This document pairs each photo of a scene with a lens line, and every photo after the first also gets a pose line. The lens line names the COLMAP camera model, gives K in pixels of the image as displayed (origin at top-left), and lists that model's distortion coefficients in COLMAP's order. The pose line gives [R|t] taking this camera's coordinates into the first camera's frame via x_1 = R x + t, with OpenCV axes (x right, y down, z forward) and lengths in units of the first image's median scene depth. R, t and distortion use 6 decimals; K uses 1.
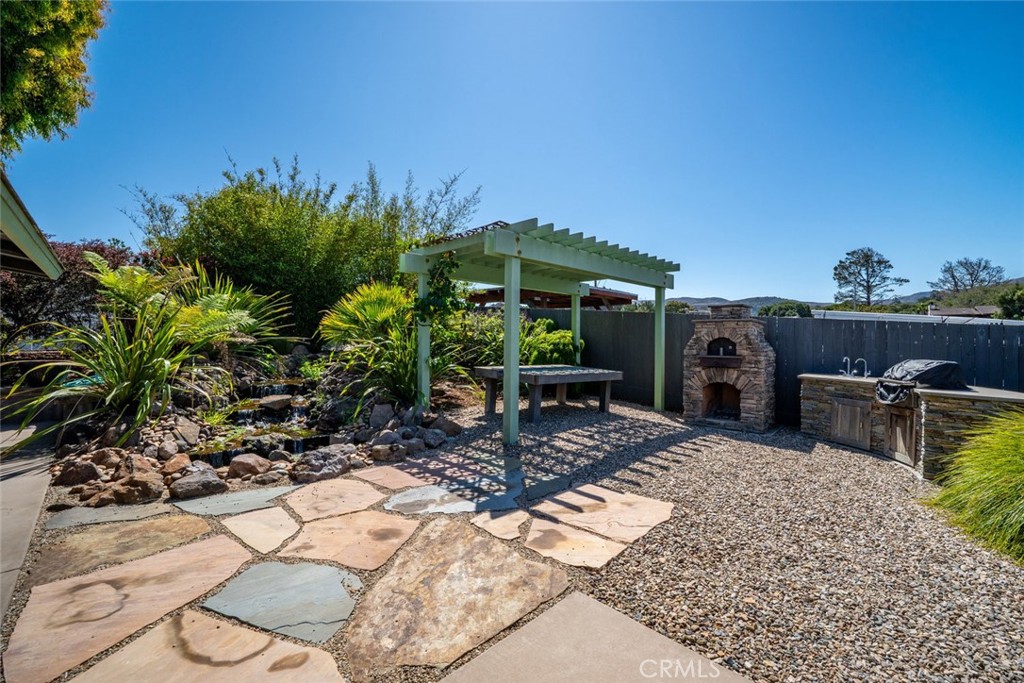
lens RADIAL K [[393.3, 0, 516.5], [0, 393.3, 346.9], [0, 0, 1]] dist [-0.001937, -0.000266]
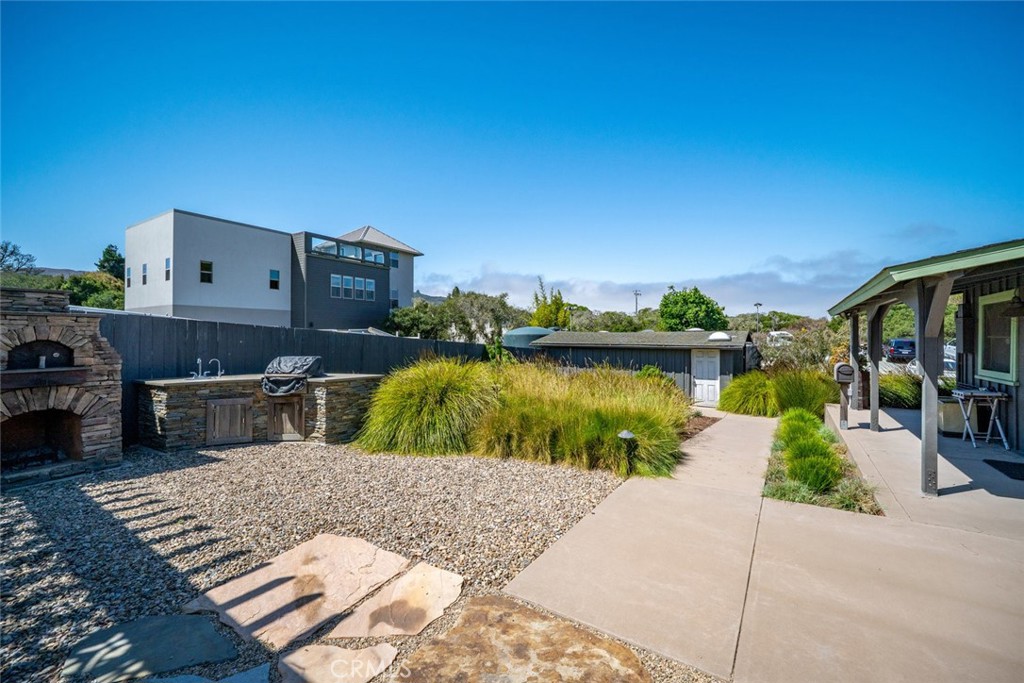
lens RADIAL K [[433.7, 0, 512.0], [0, 433.7, 341.5], [0, 0, 1]] dist [0.000378, 0.000067]
pose [[-0.190609, -0.023903, 0.981375, -0.442995], [0.015723, 0.999501, 0.027398, -0.039936], [-0.981540, 0.020653, -0.190138, 0.525008]]
